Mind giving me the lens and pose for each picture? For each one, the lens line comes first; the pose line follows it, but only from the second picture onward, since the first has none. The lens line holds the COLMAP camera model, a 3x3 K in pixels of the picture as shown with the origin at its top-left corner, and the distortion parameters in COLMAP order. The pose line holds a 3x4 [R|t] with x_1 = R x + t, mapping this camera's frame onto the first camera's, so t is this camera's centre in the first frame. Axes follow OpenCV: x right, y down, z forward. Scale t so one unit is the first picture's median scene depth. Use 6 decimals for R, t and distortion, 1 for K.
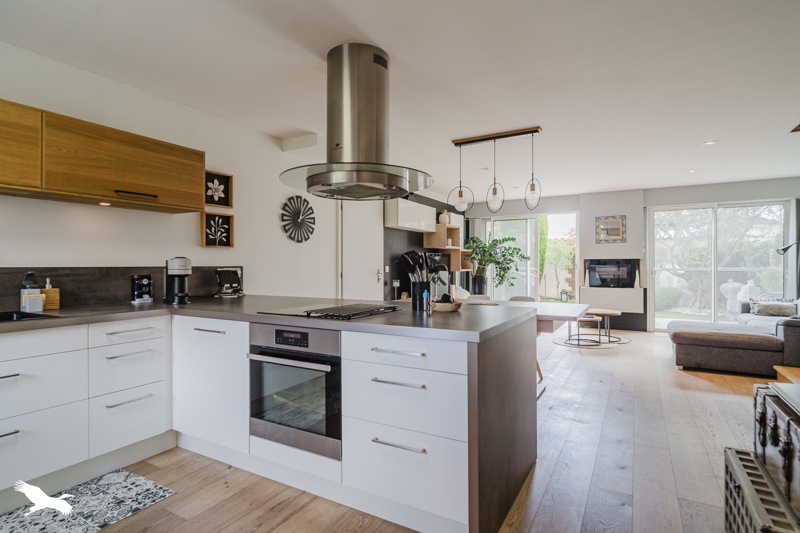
lens RADIAL K [[417.3, 0, 385.7], [0, 417.3, 272.5], [0, 0, 1]] dist [-0.002098, 0.001645]
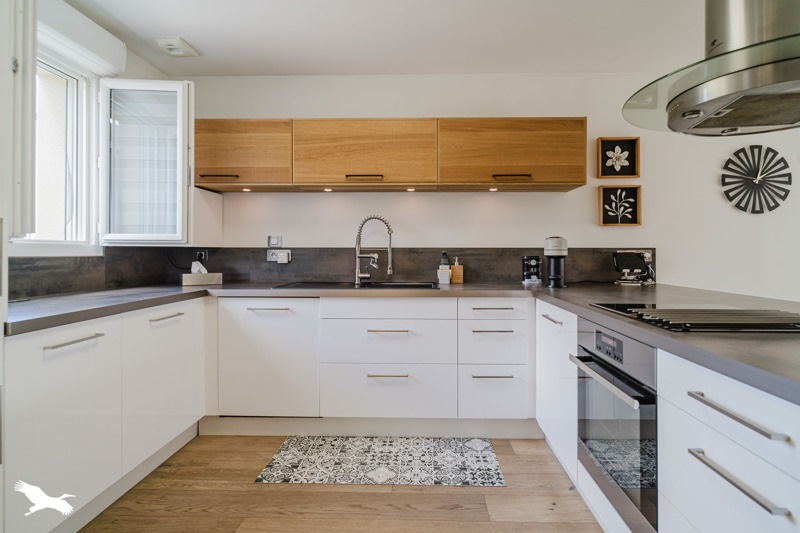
lens RADIAL K [[417.3, 0, 414.4], [0, 417.3, 254.0], [0, 0, 1]] dist [-0.002098, 0.001645]
pose [[0.500390, 0.007674, -0.865766, 0.106451], [-0.018396, 0.999829, -0.001770, 0.005941], [0.865605, 0.016813, 0.500446, 0.179962]]
